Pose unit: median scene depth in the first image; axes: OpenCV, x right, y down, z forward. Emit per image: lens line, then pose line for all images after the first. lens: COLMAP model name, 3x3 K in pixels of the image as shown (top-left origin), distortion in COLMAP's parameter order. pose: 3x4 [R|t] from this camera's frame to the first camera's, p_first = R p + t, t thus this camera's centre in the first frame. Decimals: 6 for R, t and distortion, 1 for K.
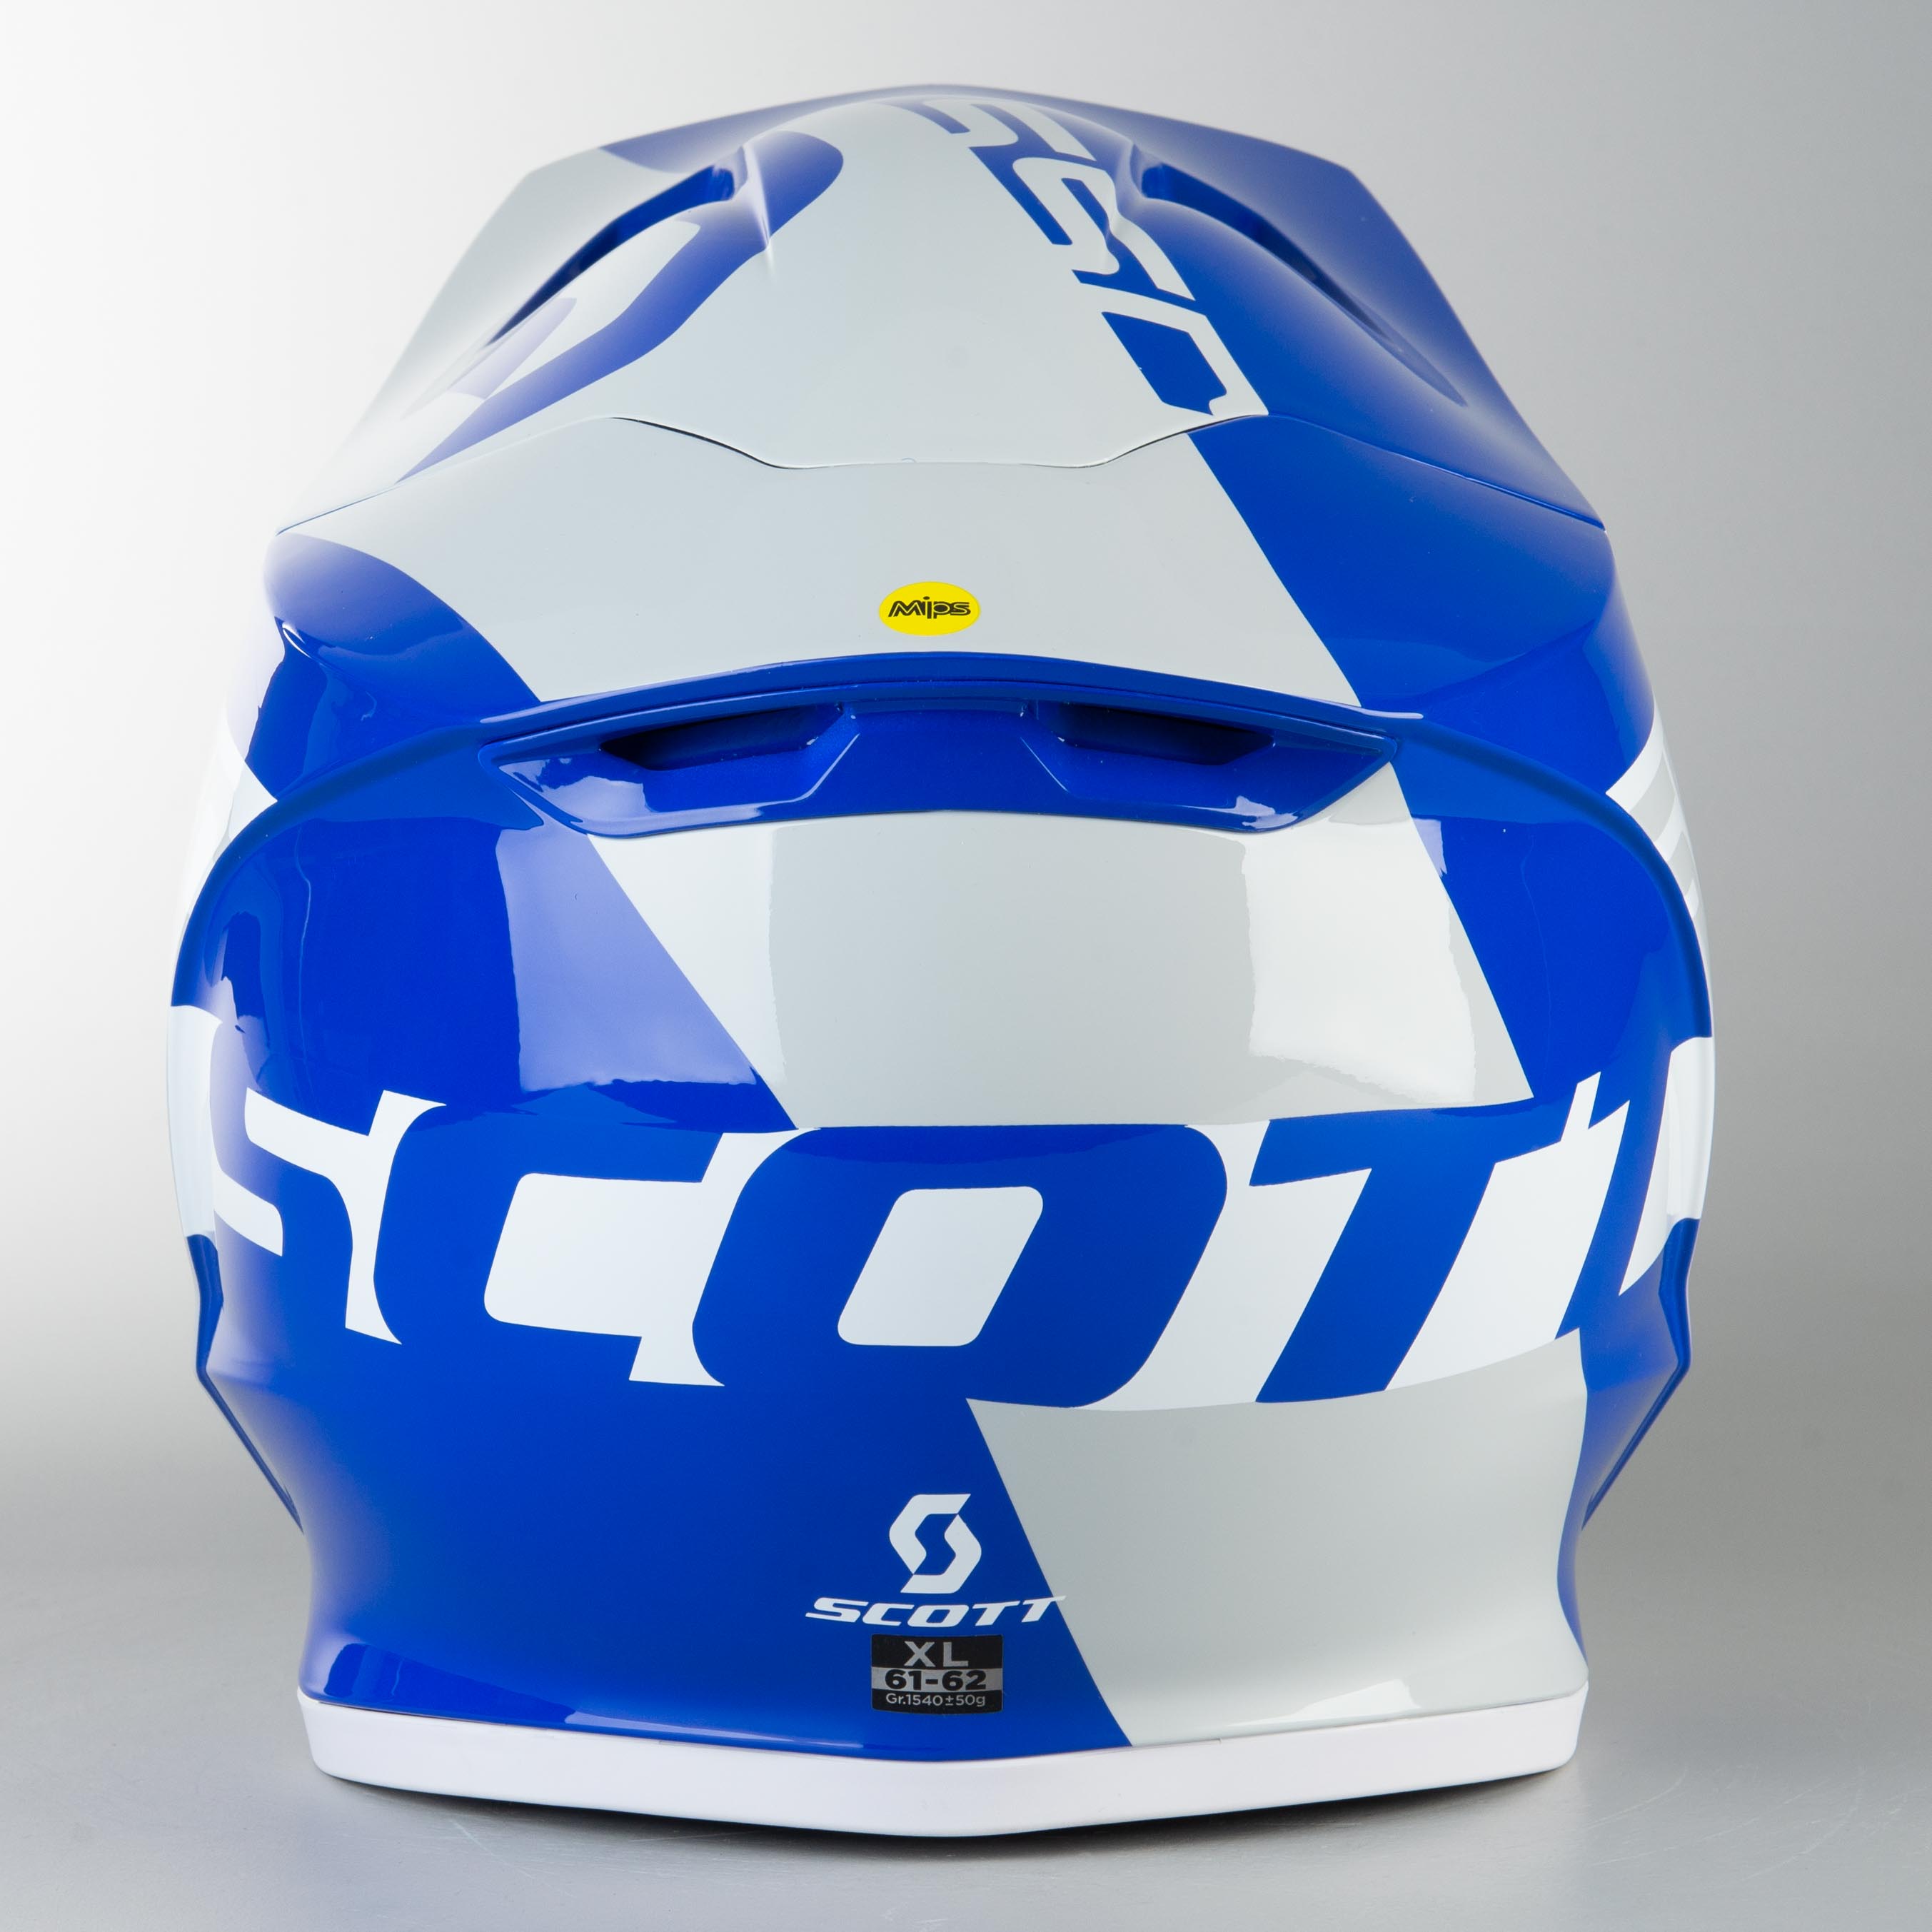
lens RADIAL K [[6306.7, 0, 969.4], [0, 6306.7, 965.9], [0, 0, 1]] dist [-0.320266, 0.000000]
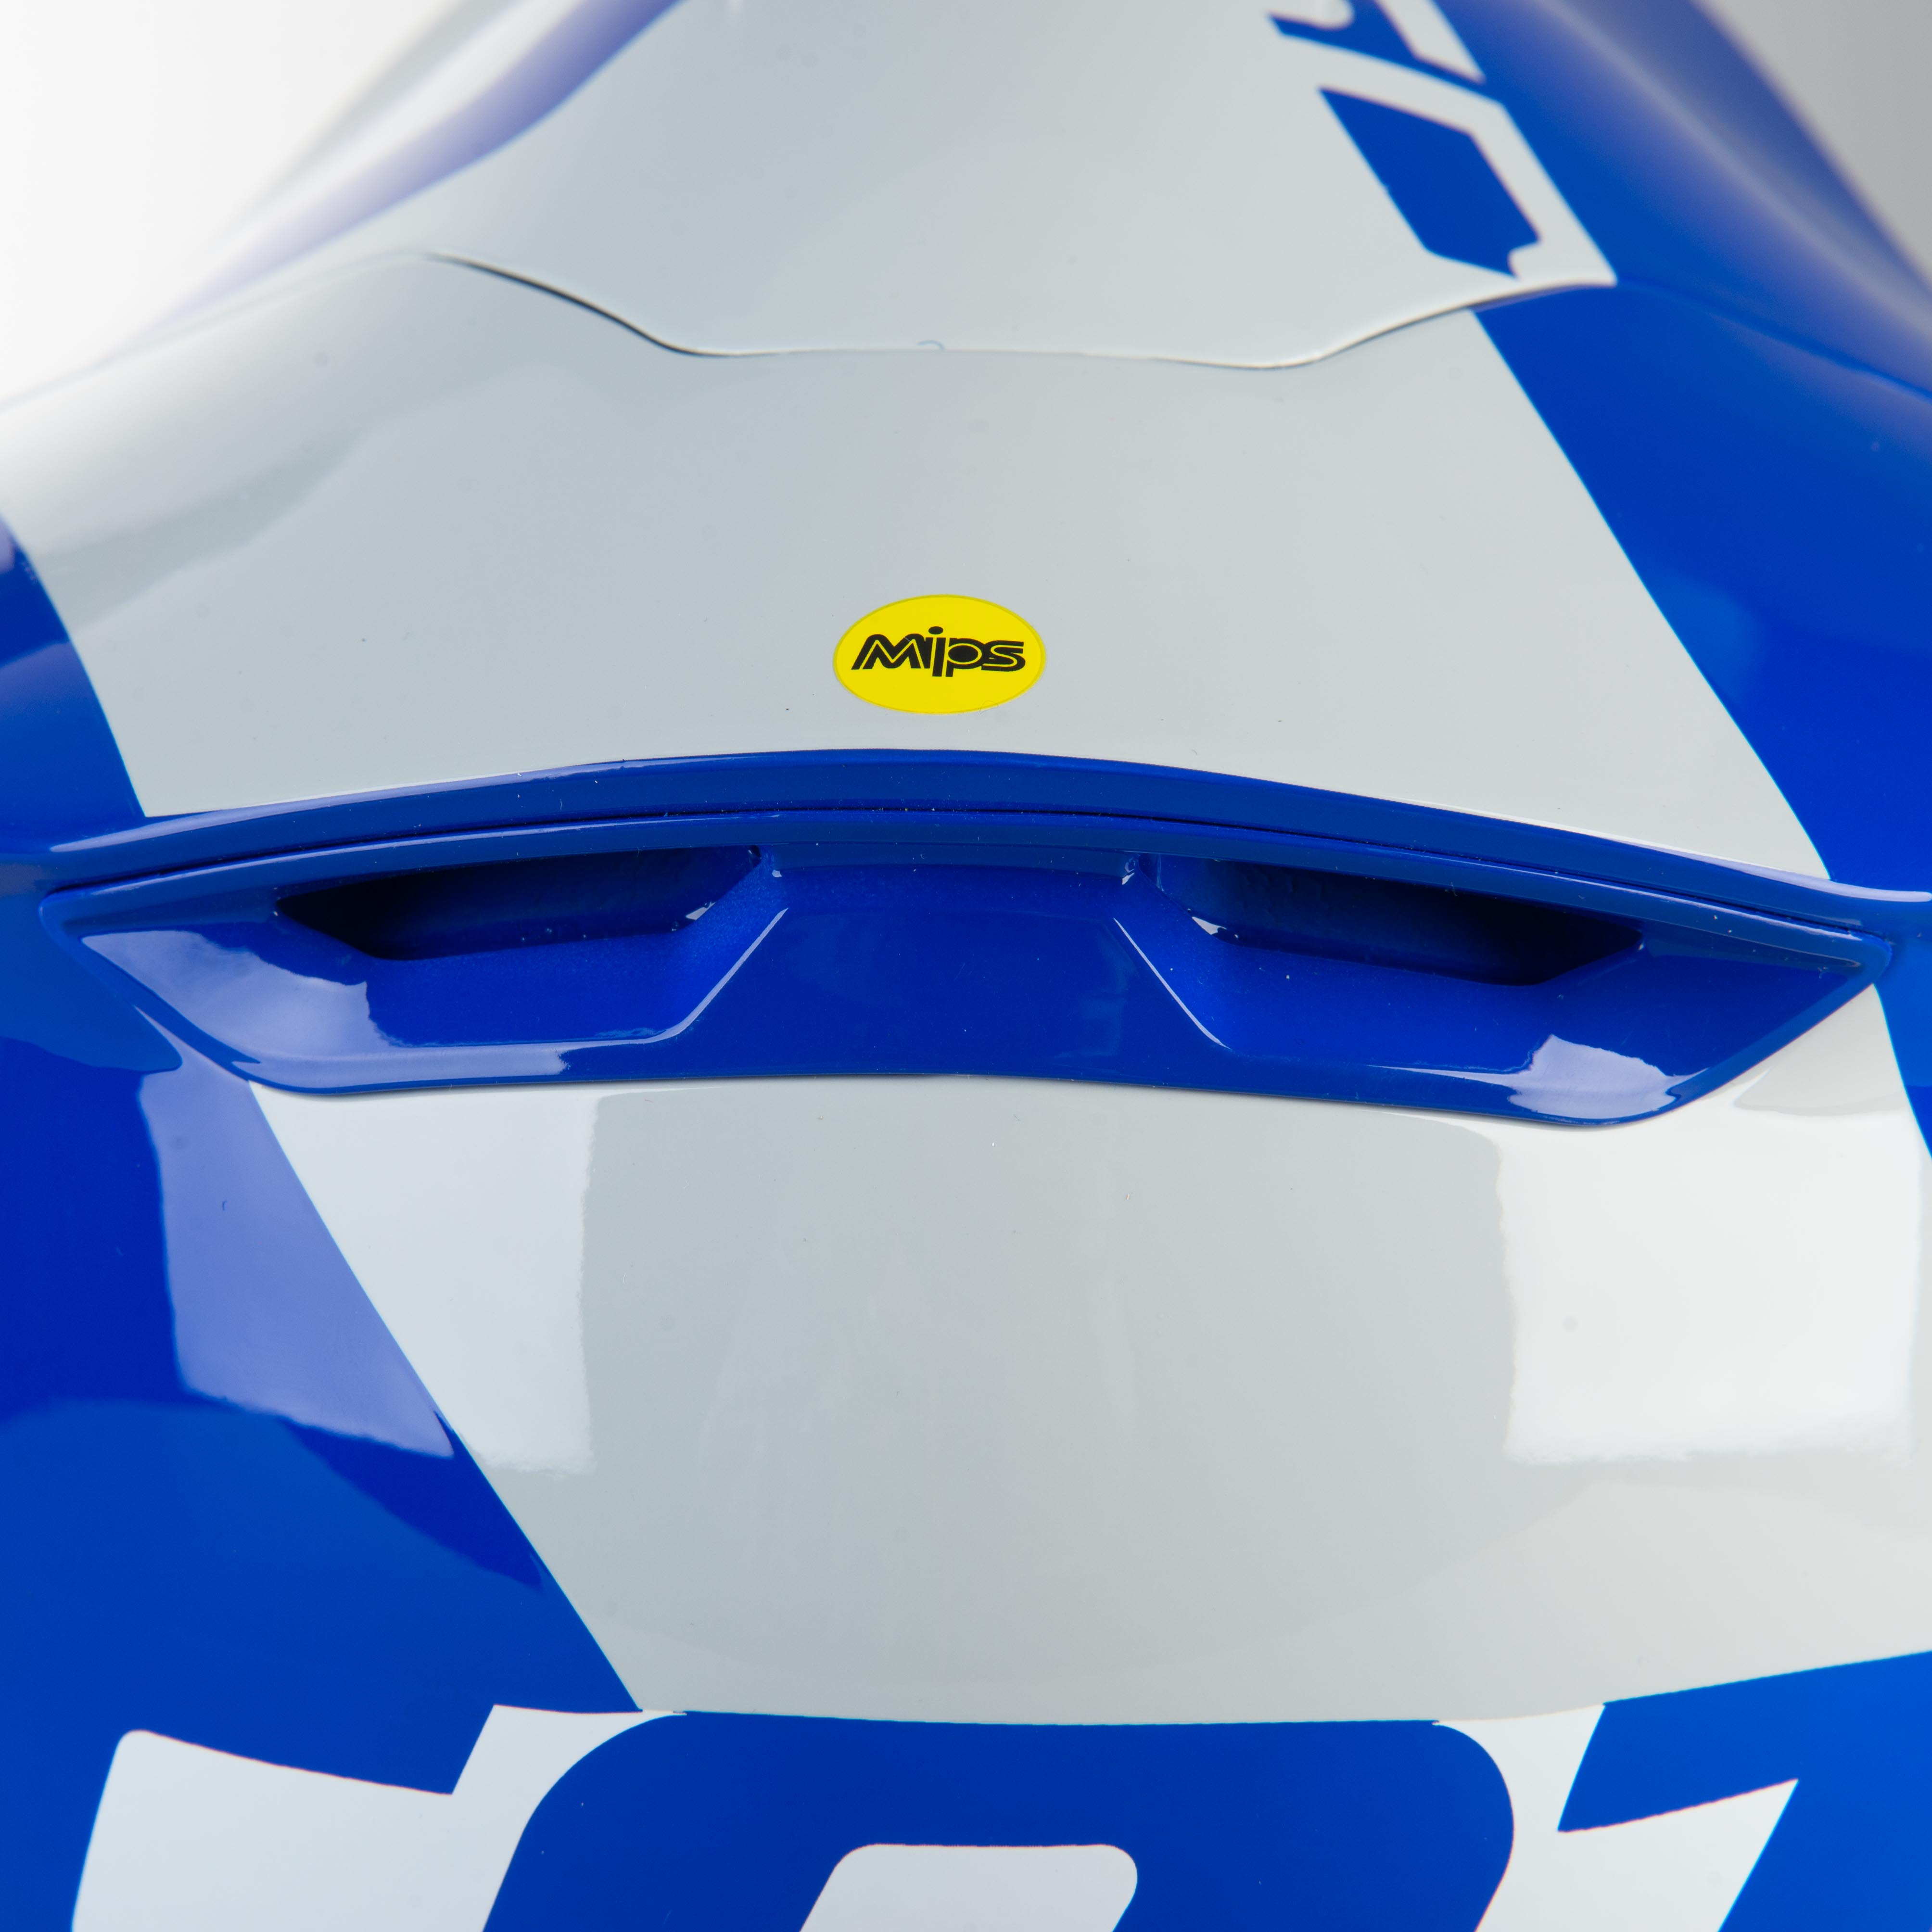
lens RADIAL K [[6306.7, 0, 956.3], [0, 6306.7, 965.6], [0, 0, 1]] dist [-0.320266, 0.000000]
pose [[0.998955, 0.030687, -0.033861, 0.011747], [-0.030084, 0.999382, 0.018195, -0.041081], [0.034399, -0.017157, 0.999261, 0.511103]]
